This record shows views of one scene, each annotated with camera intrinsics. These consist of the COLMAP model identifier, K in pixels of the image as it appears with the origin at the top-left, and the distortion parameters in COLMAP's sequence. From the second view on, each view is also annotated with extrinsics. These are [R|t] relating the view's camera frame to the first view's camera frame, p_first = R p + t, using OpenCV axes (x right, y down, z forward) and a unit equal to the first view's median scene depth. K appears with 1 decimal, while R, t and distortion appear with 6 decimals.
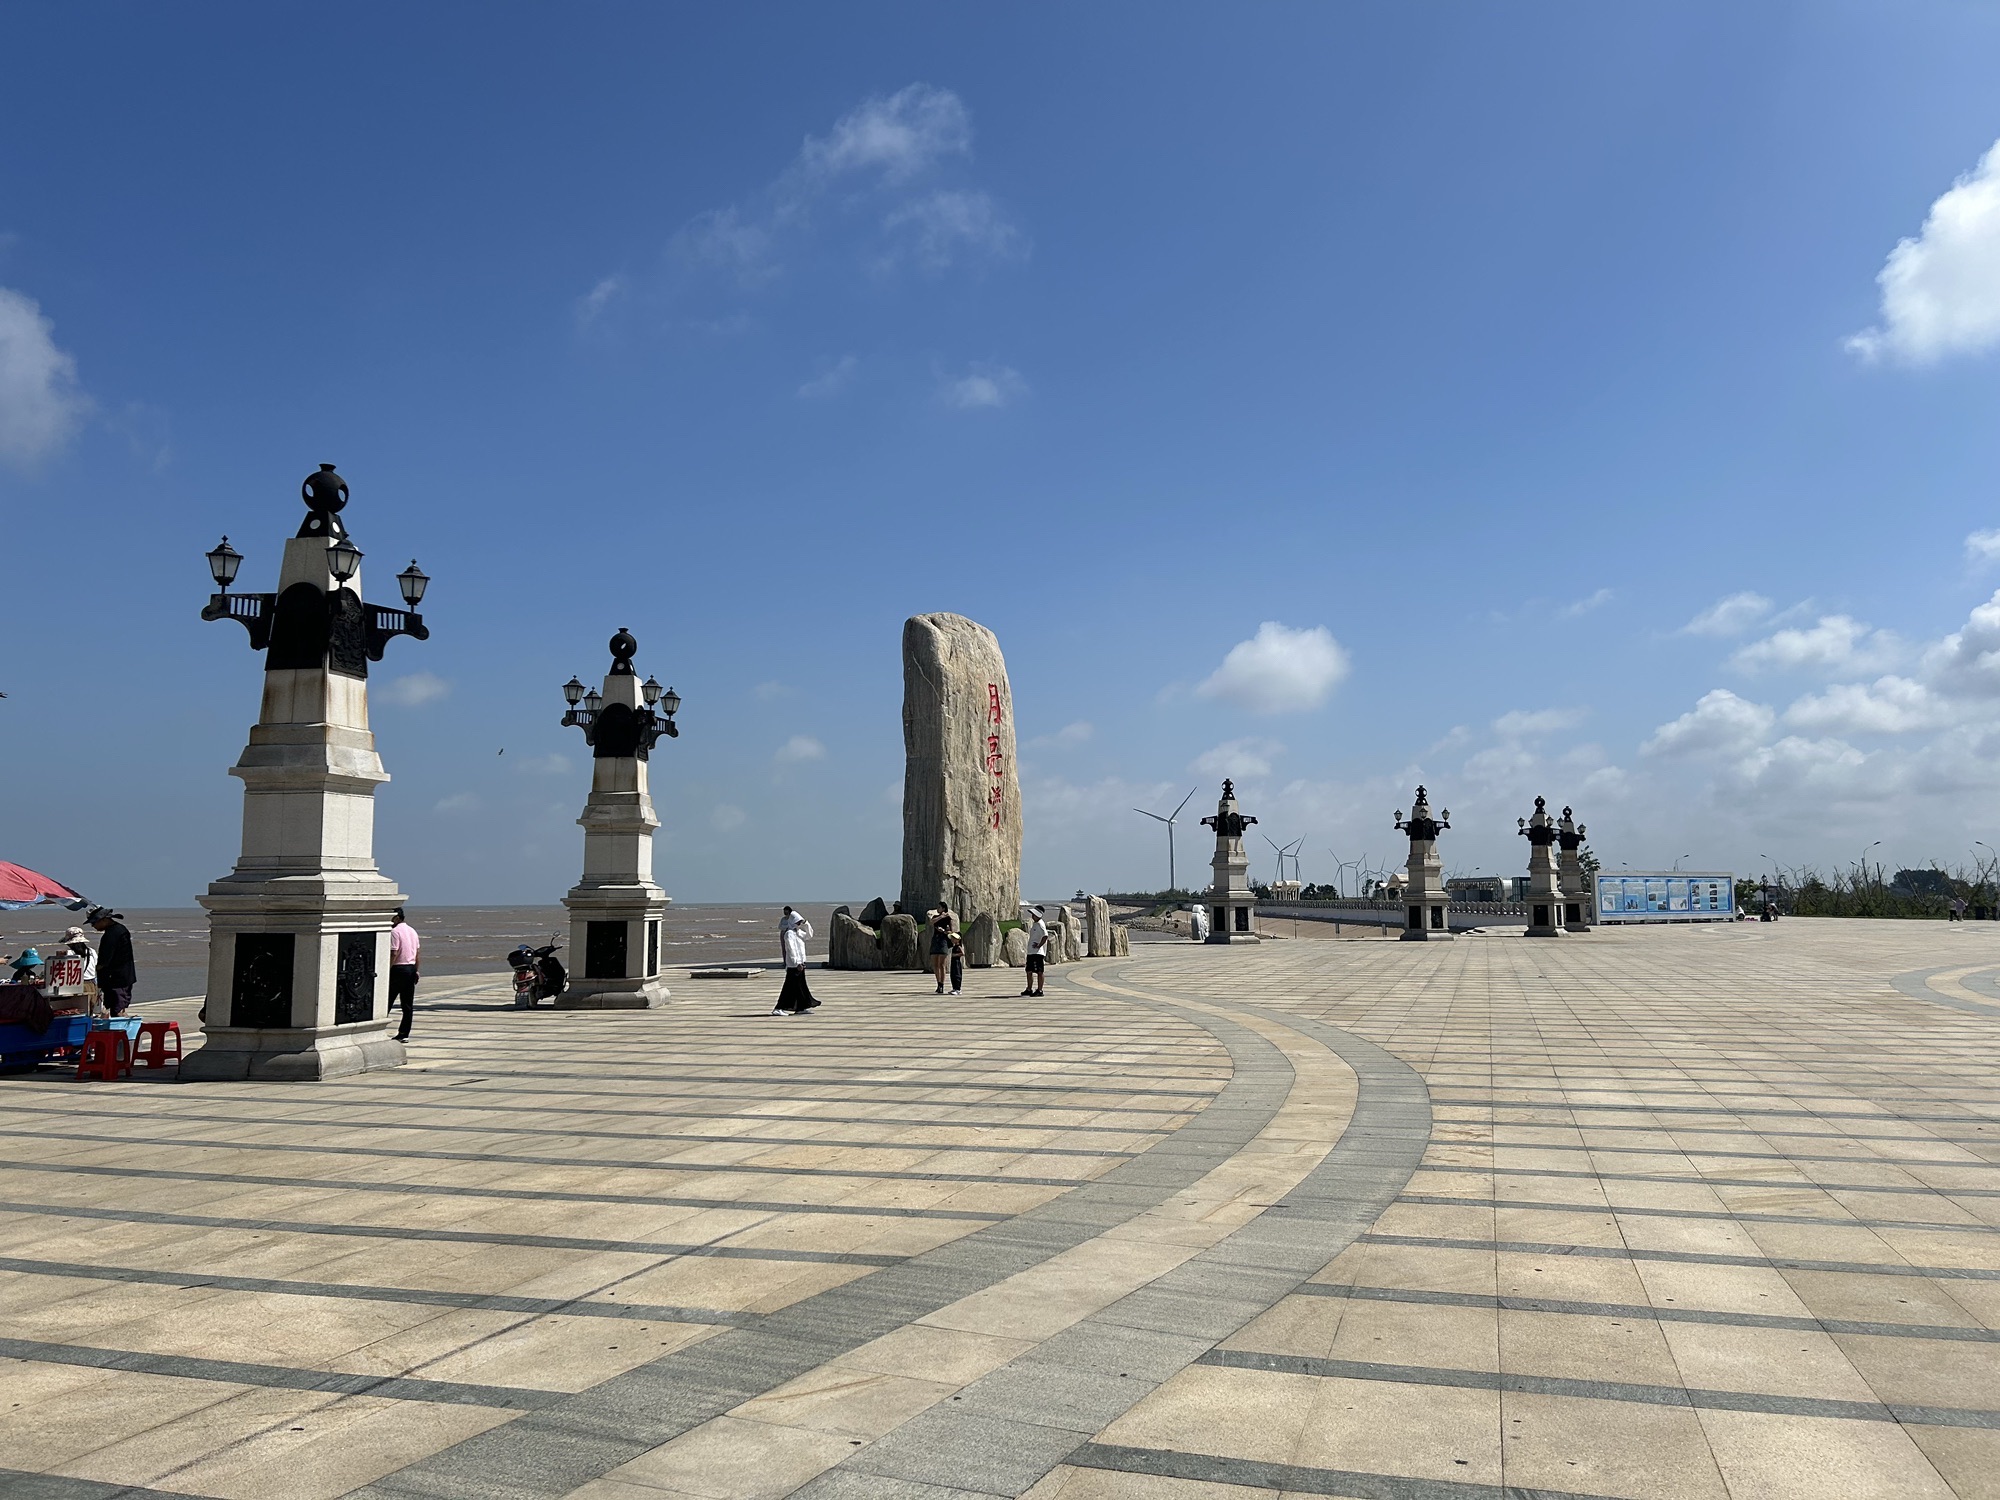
lens RADIAL K [[1481.5, 0, 1000.0], [0, 1481.5, 750.0], [0, 0, 1]] dist [0.097235, -0.000192]
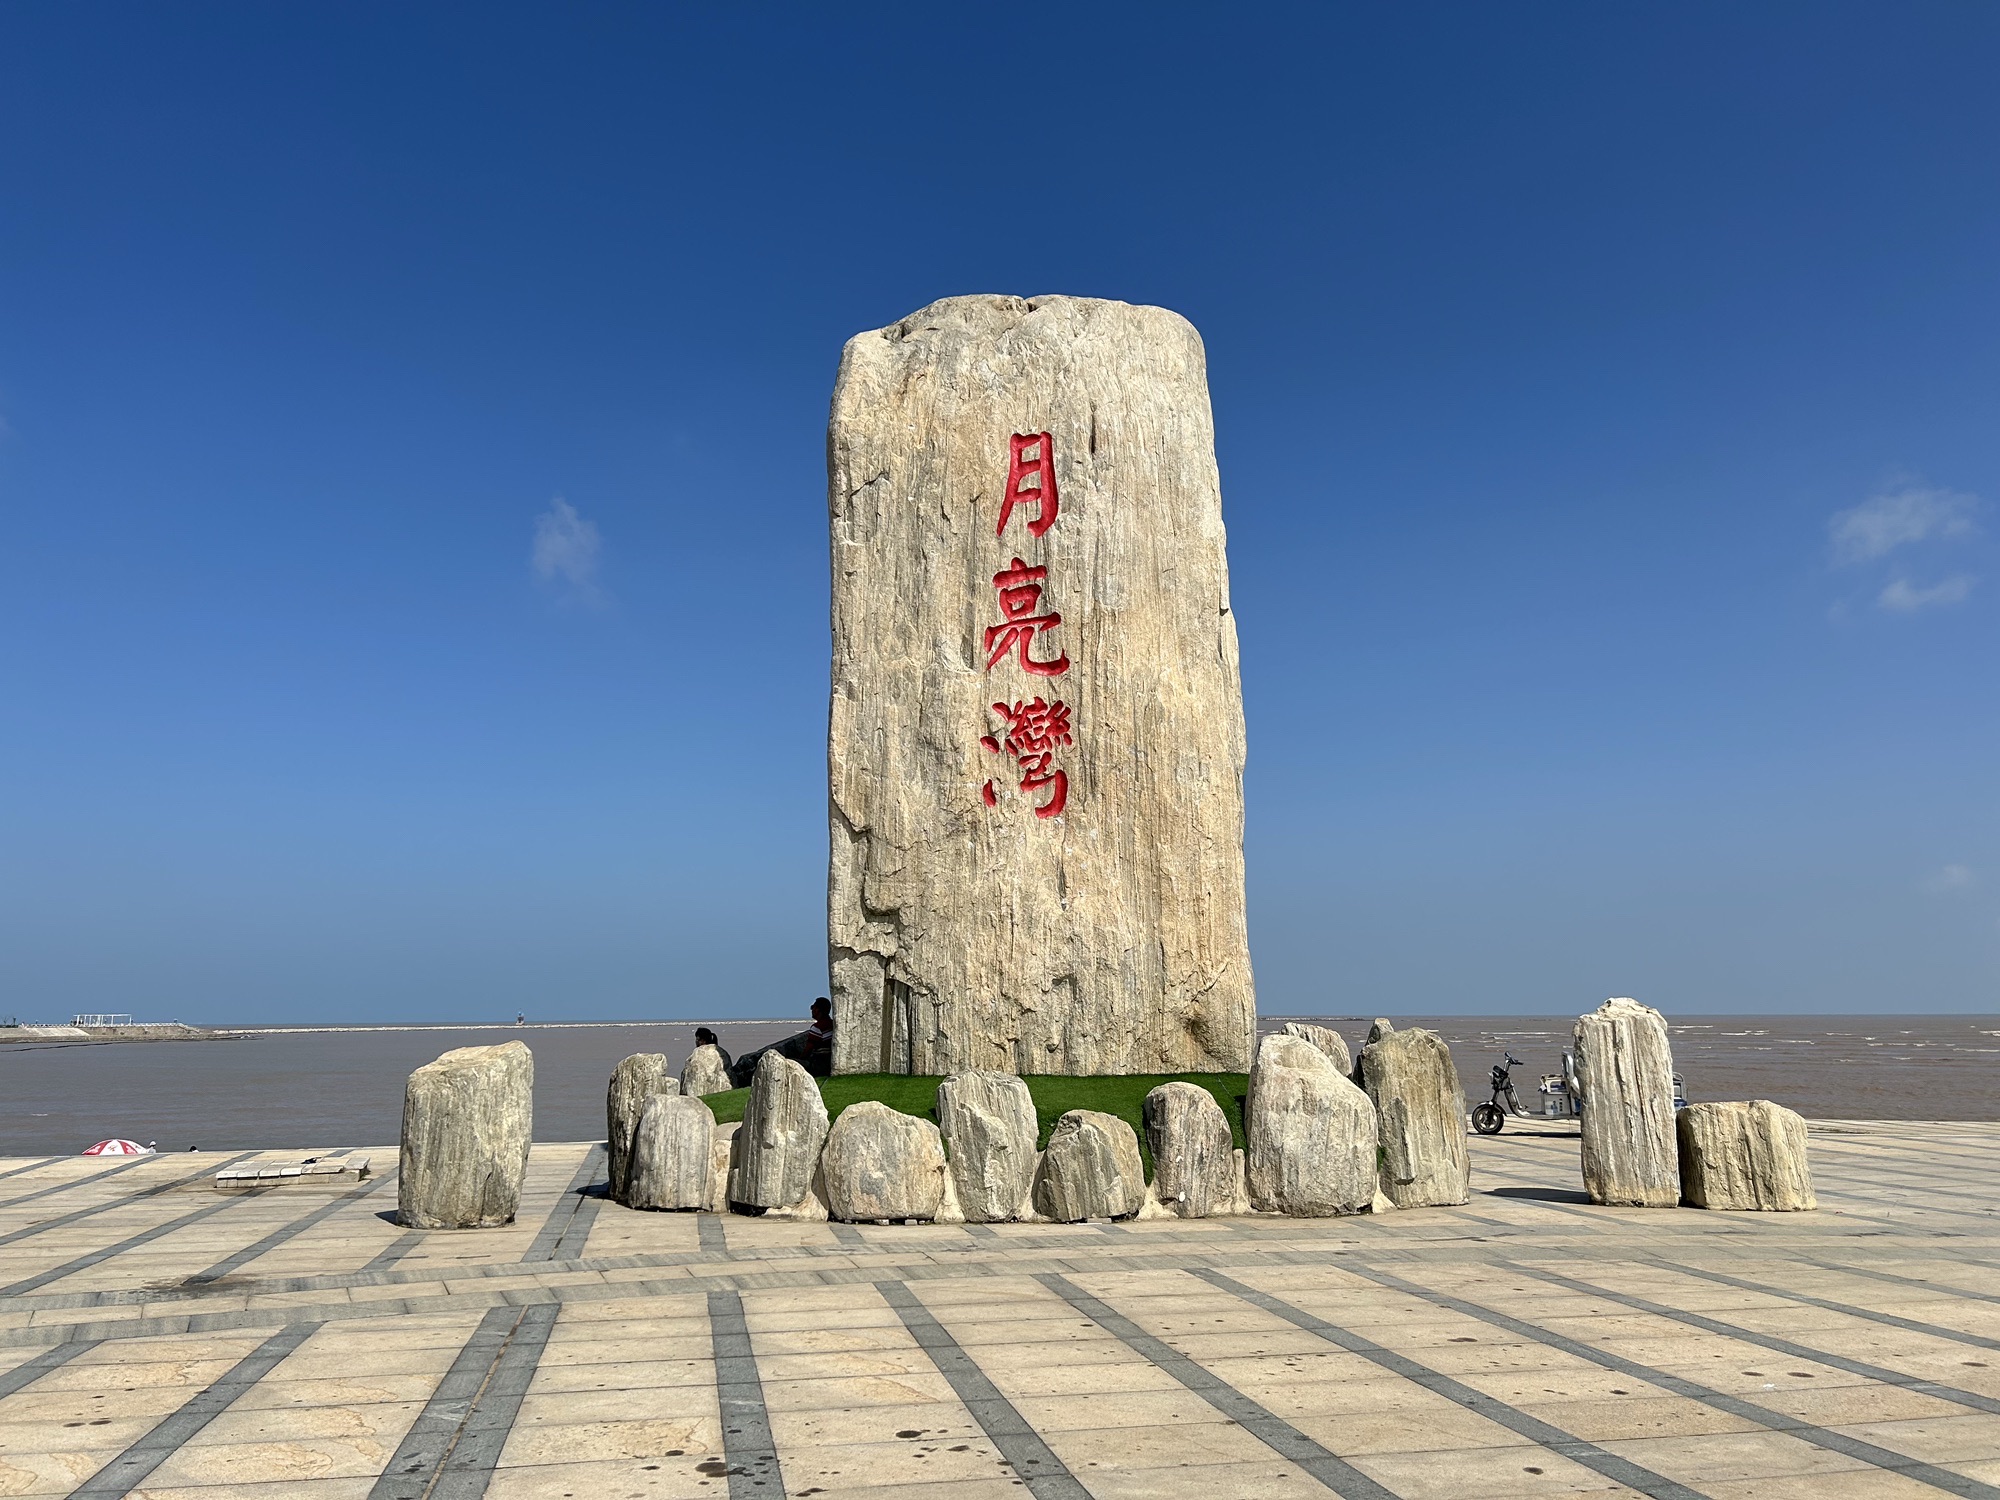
lens RADIAL K [[1481.5, 0, 1000.0], [0, 1481.5, 750.0], [0, 0, 1]] dist [0.097235, -0.000192]
pose [[0.507328, -0.150456, -0.848517, 0.307997], [0.098647, 0.988308, -0.116262, 0.079886], [0.856088, -0.024721, 0.516238, 0.818171]]
